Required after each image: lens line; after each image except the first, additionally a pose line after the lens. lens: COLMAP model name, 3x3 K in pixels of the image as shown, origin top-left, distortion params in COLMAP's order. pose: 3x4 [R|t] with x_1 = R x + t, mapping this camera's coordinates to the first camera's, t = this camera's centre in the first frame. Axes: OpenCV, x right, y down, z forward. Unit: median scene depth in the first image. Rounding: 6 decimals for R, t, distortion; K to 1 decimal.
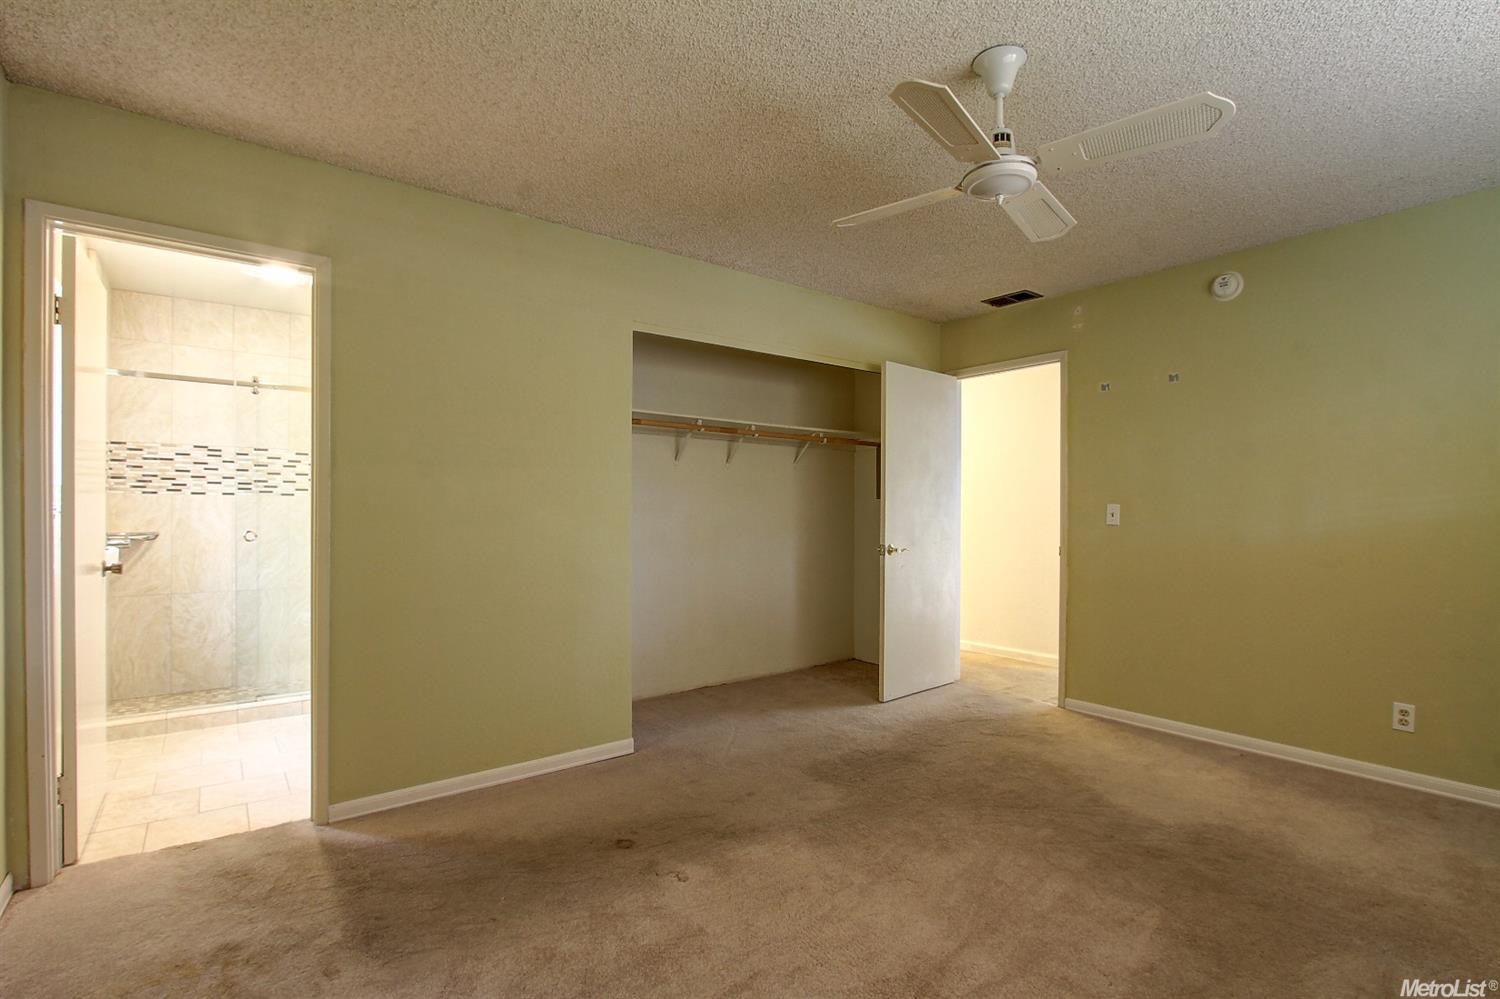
lens RADIAL K [[704.1, 0, 750.0], [0, 704.1, 505.1], [0, 0, 1]] dist [-0.017189, 0.000785]
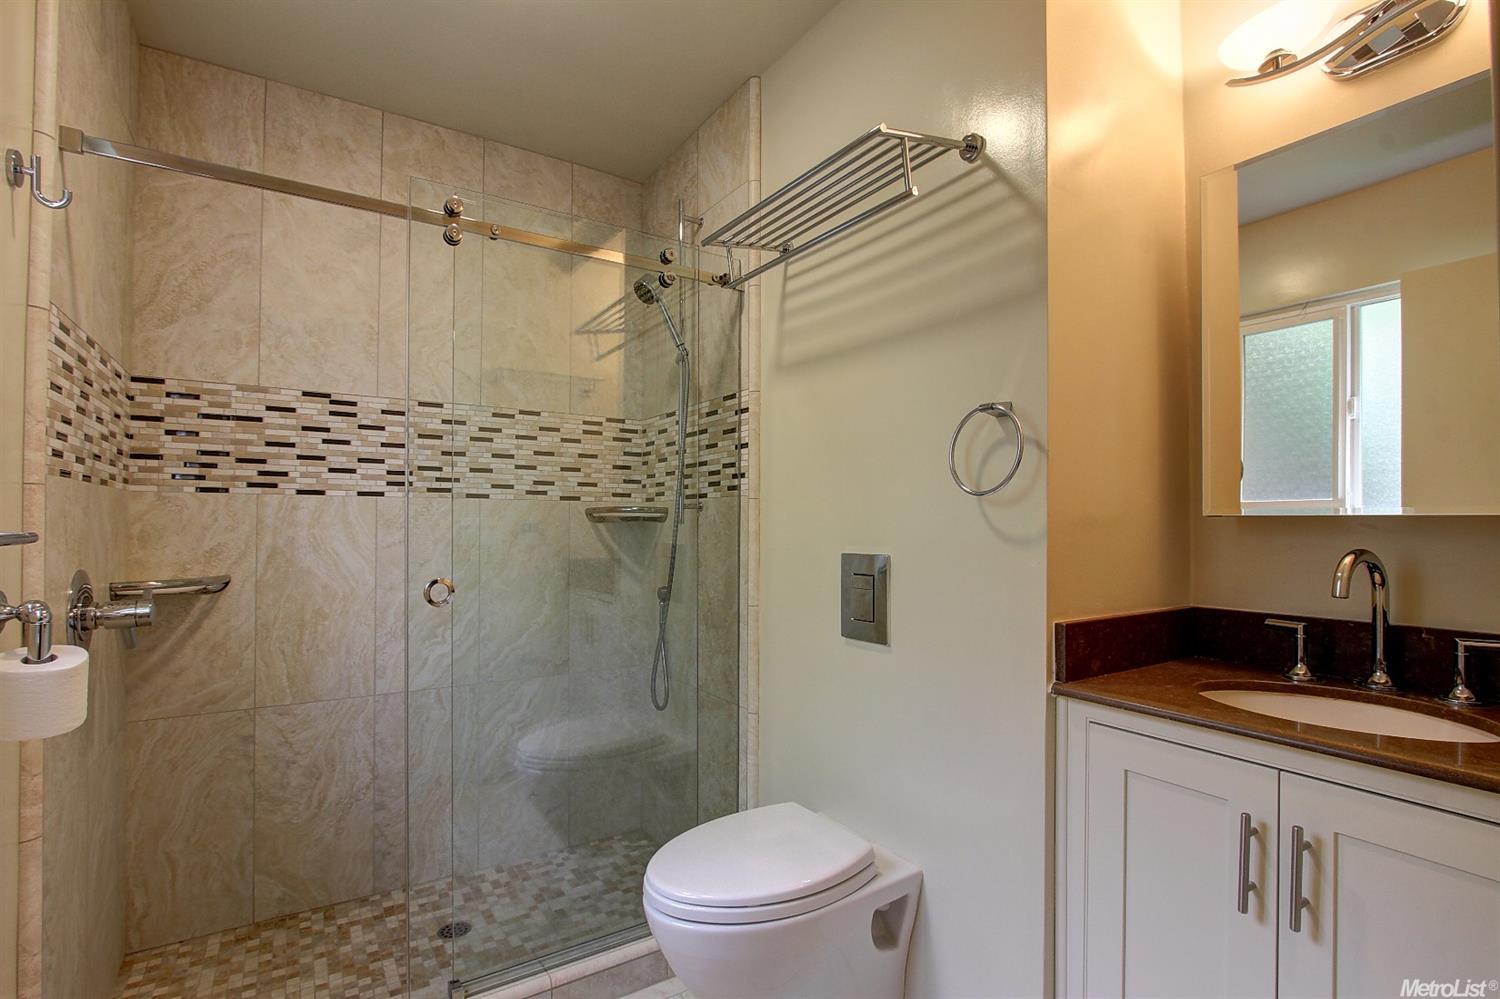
lens RADIAL K [[704.1, 0, 748.8], [0, 704.1, 504.9], [0, 0, 1]] dist [-0.017189, 0.000785]
pose [[0.996036, 0.000175, -0.088950, -0.459655], [-0.001398, 0.999905, -0.013688, -0.002073], [0.088939, 0.013758, 0.995942, 0.561097]]
